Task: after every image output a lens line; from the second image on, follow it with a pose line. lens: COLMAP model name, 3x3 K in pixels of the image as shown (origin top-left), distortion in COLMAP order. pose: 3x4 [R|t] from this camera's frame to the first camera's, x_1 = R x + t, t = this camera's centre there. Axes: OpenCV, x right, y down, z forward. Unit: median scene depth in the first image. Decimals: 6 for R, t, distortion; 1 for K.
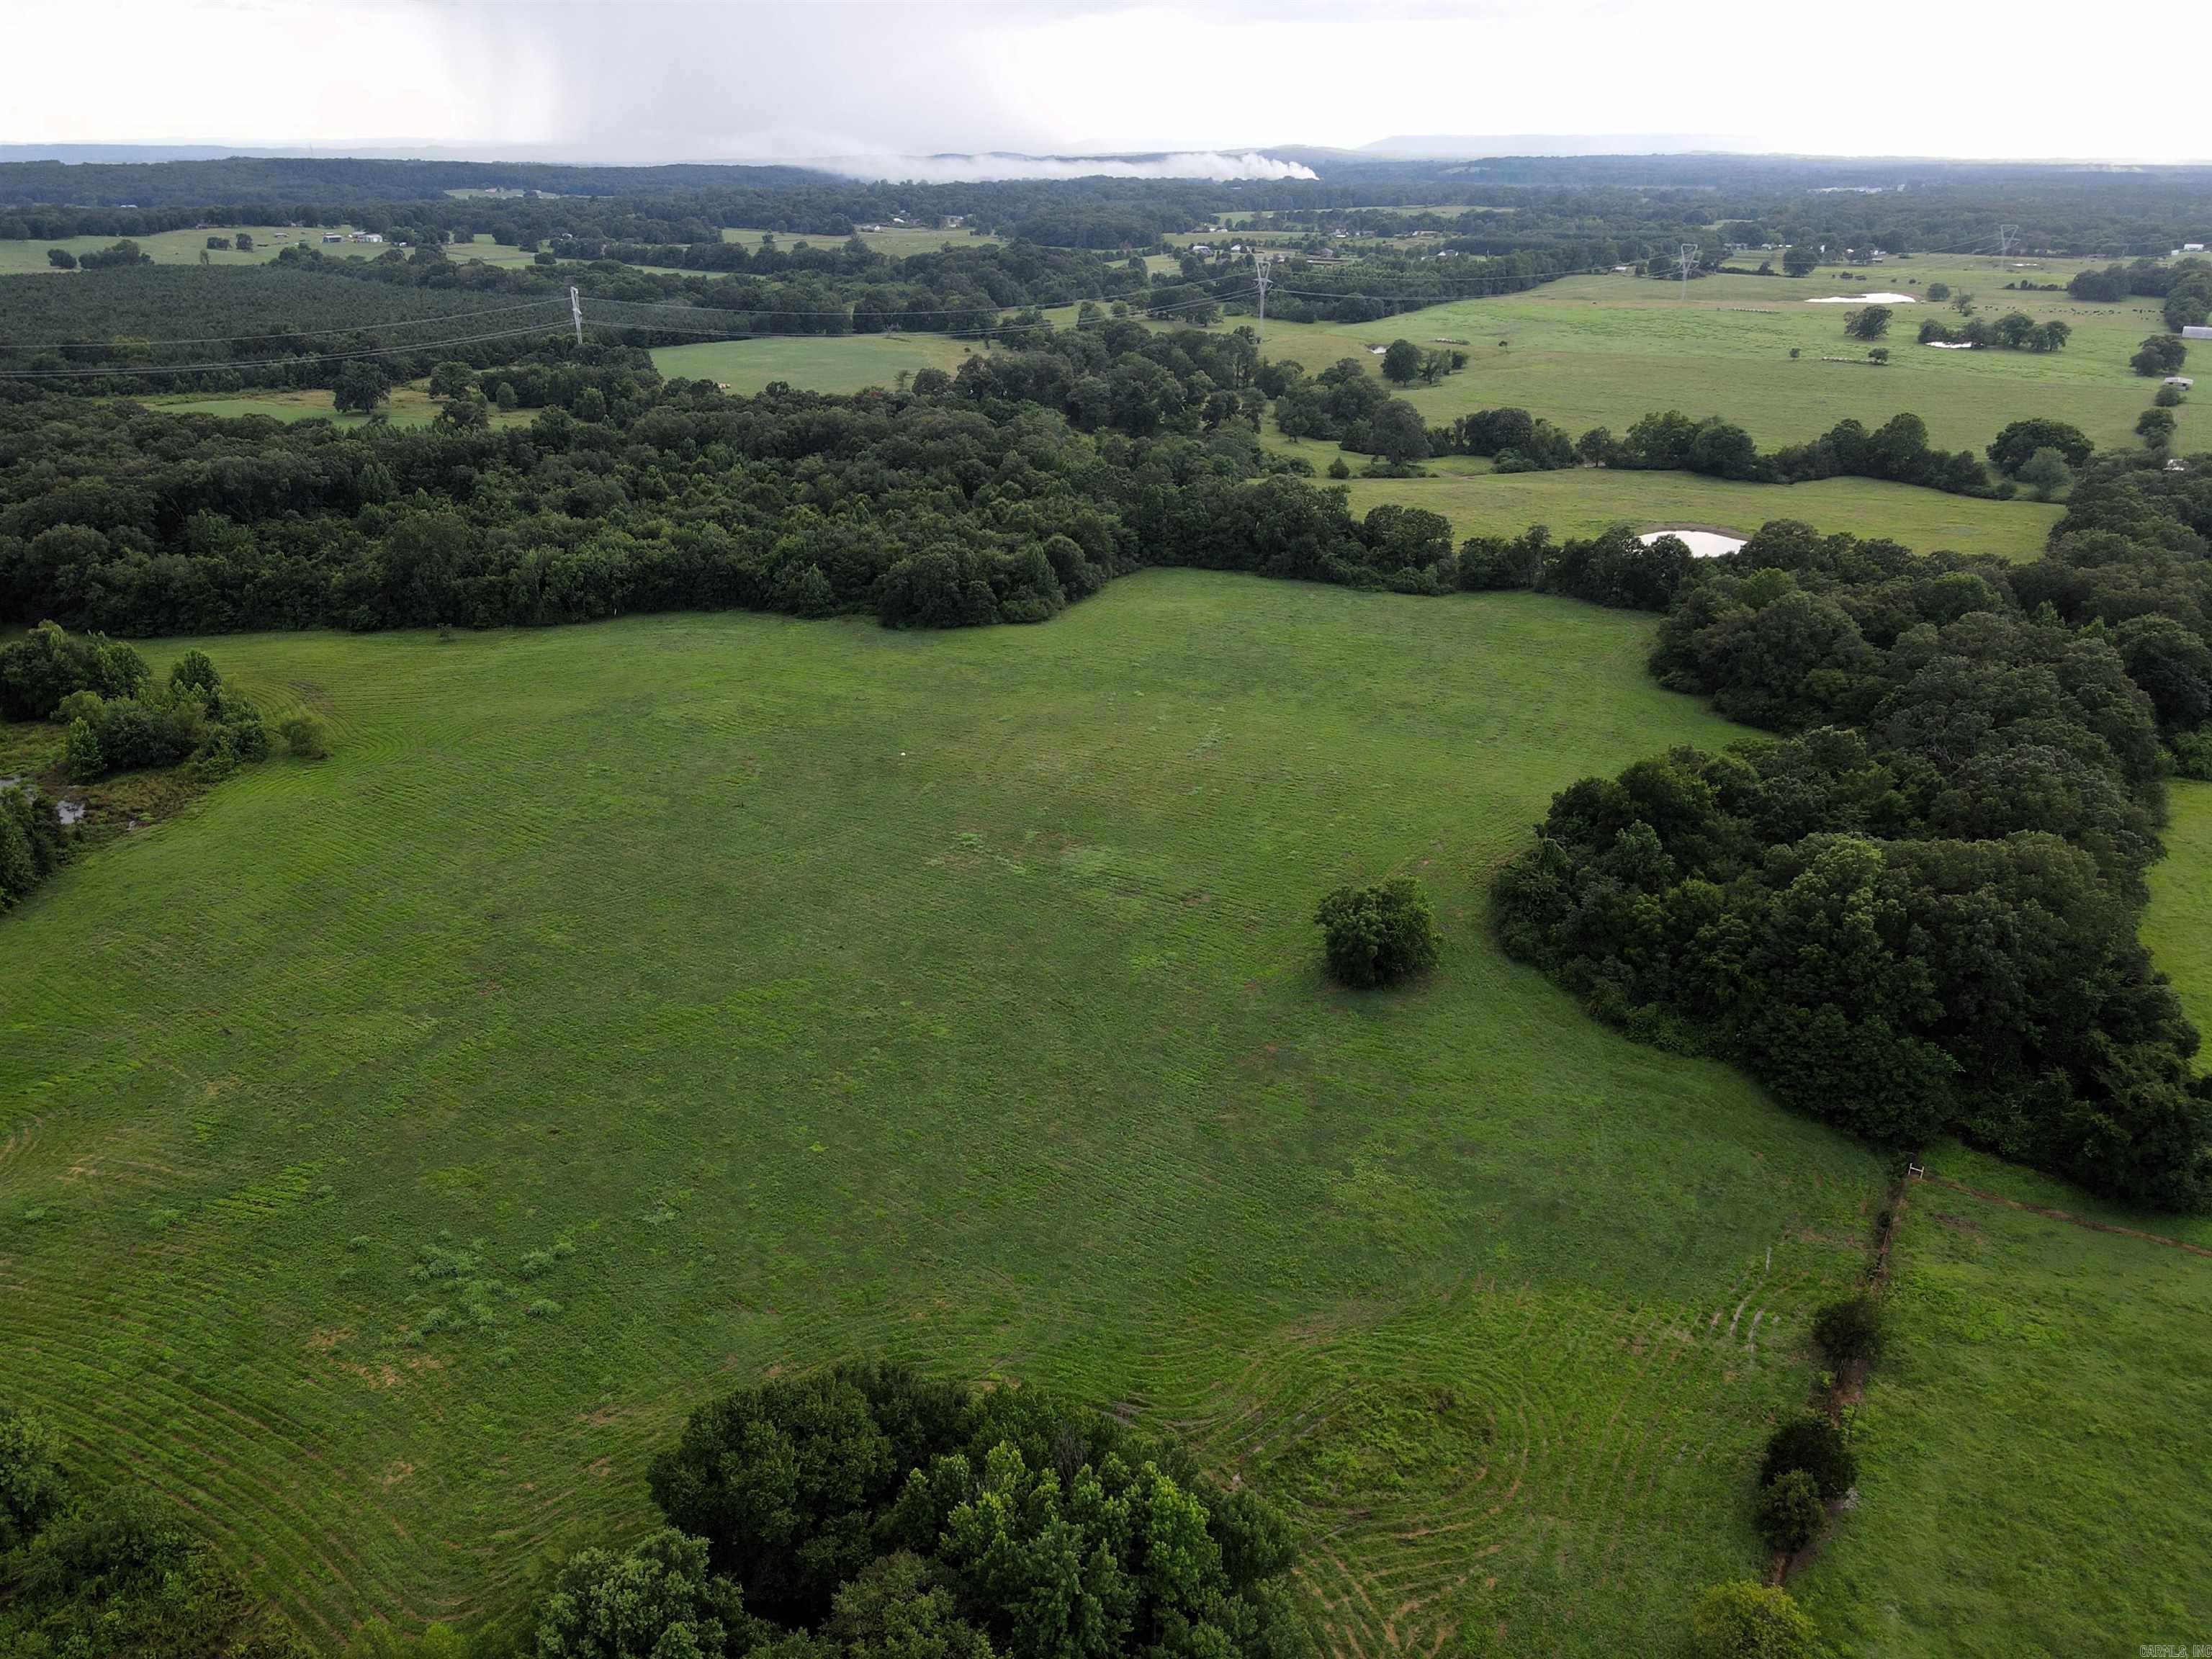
lens RADIAL K [[1622.6, 0, 1120.5], [0, 1622.6, 819.0], [0, 0, 1]] dist [0.004812, 0.014685]
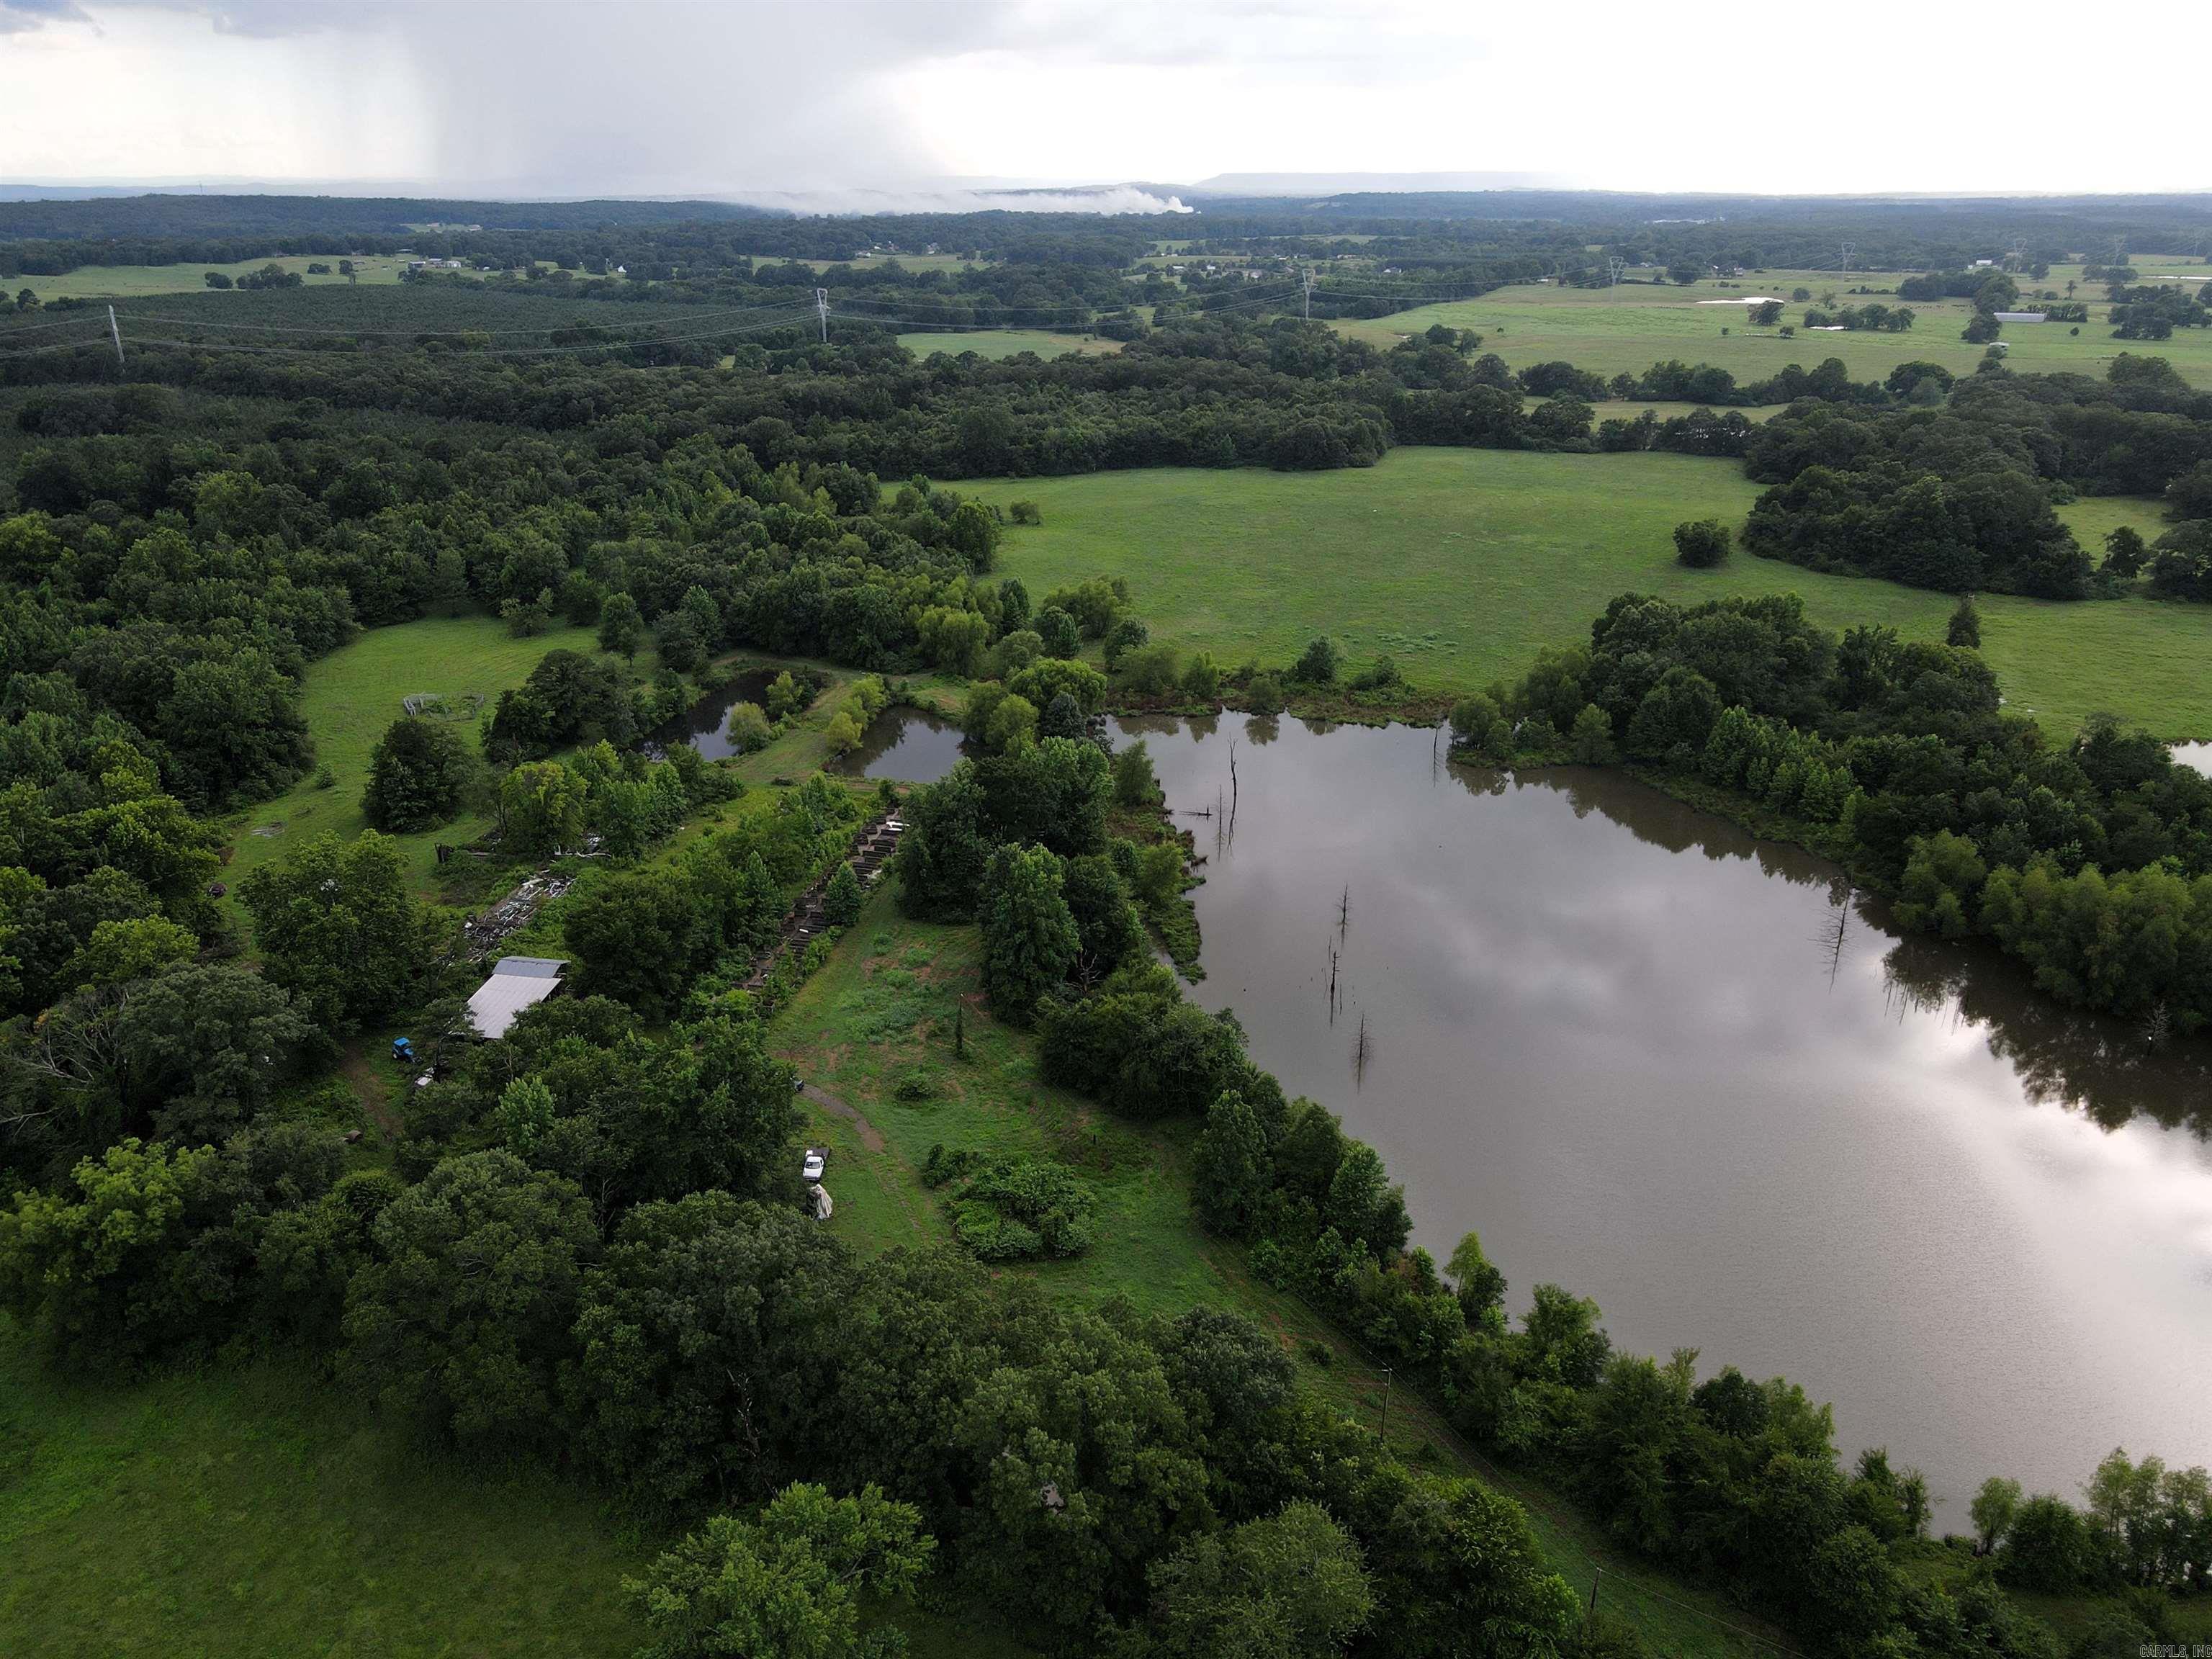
lens RADIAL K [[1622.6, 0, 1109.0], [0, 1622.6, 829.2], [0, 0, 1]] dist [0.004812, 0.014685]
pose [[0.995286, -0.035993, 0.090059, -0.216532], [0.037286, 0.999224, -0.012720, 0.116899], [-0.089531, 0.016018, 0.995855, -0.273874]]
